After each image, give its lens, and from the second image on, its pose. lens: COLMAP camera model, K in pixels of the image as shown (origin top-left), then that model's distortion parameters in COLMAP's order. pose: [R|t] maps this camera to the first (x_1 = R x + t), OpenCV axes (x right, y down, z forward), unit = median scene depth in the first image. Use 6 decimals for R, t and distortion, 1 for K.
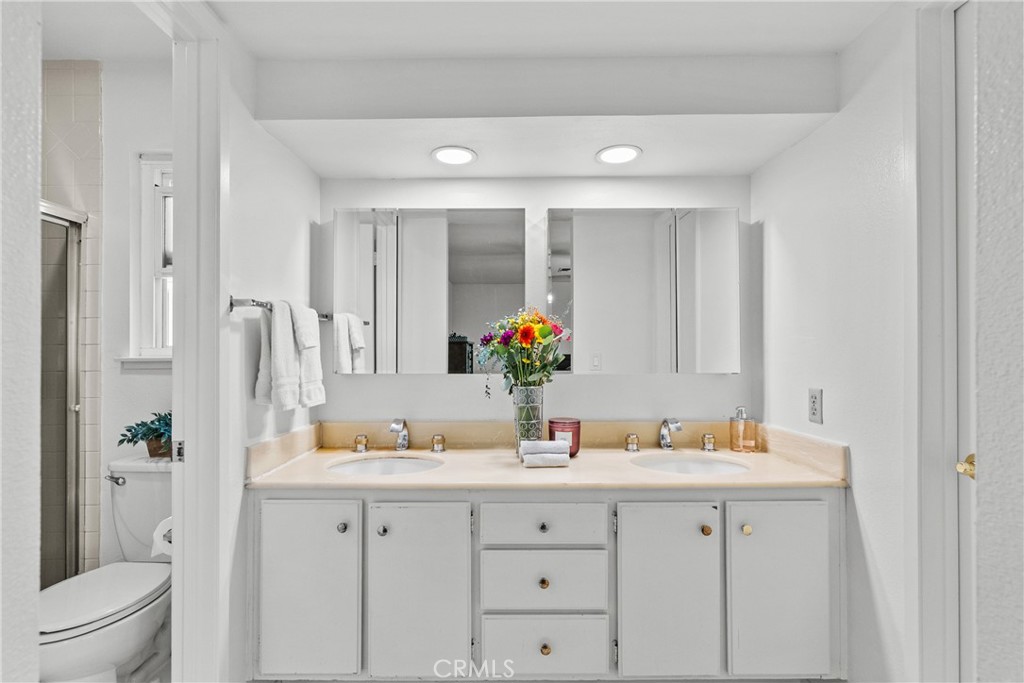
lens RADIAL K [[461.8, 0, 511.9], [0, 461.8, 343.5], [0, 0, 1]] dist [-0.004859, 0.001638]
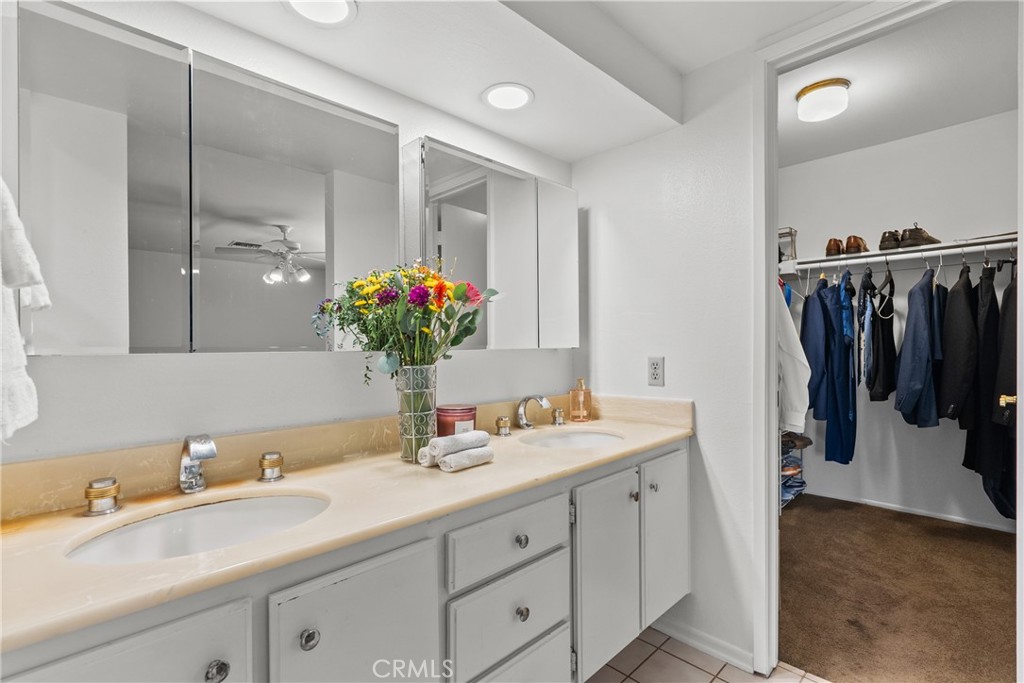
lens RADIAL K [[461.8, 0, 511.5], [0, 461.8, 343.2], [0, 0, 1]] dist [-0.004859, 0.001638]
pose [[0.719054, 0.000138, 0.694954, -0.379362], [-0.004573, 0.999979, 0.004533, 0.054260], [-0.694939, -0.006437, 0.719040, 0.375006]]
